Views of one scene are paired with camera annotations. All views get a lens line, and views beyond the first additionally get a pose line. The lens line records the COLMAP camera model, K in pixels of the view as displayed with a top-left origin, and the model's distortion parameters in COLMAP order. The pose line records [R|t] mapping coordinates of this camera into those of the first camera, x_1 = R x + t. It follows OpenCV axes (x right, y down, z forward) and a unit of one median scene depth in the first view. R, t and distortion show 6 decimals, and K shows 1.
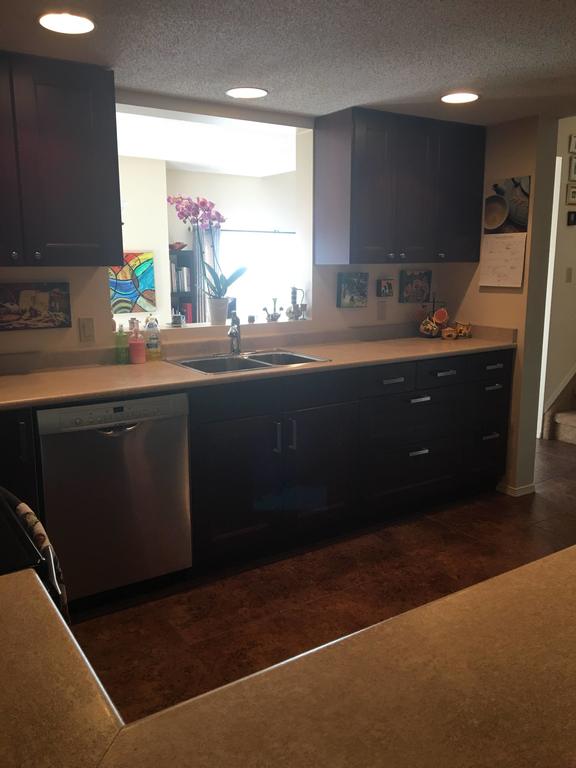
lens RADIAL K [[660.4, 0, 287.6], [0, 660.4, 380.9], [0, 0, 1]] dist [0.055940, -0.018086]
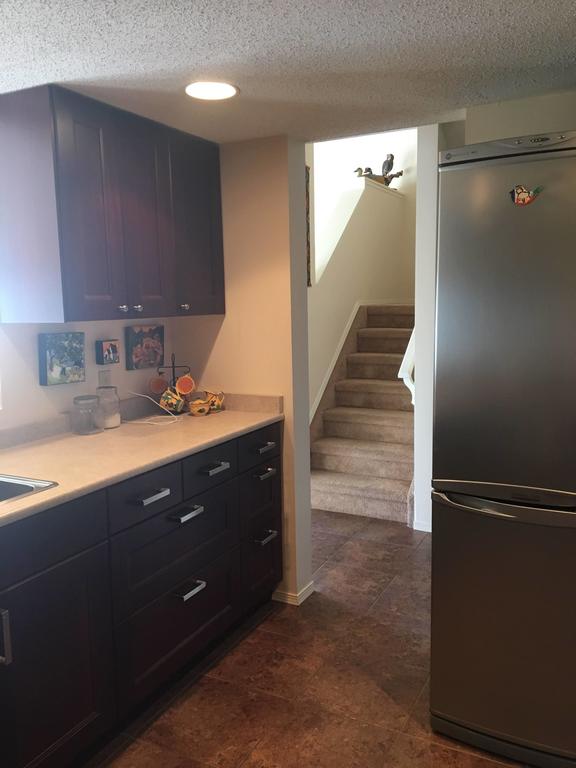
lens RADIAL K [[660.4, 0, 287.6], [0, 660.4, 380.9], [0, 0, 1]] dist [0.055940, -0.018086]
pose [[0.875433, -0.073847, 0.477665, -0.027523], [0.103883, 0.993911, -0.036732, -0.063604], [-0.472044, 0.081778, 0.877774, 0.285407]]
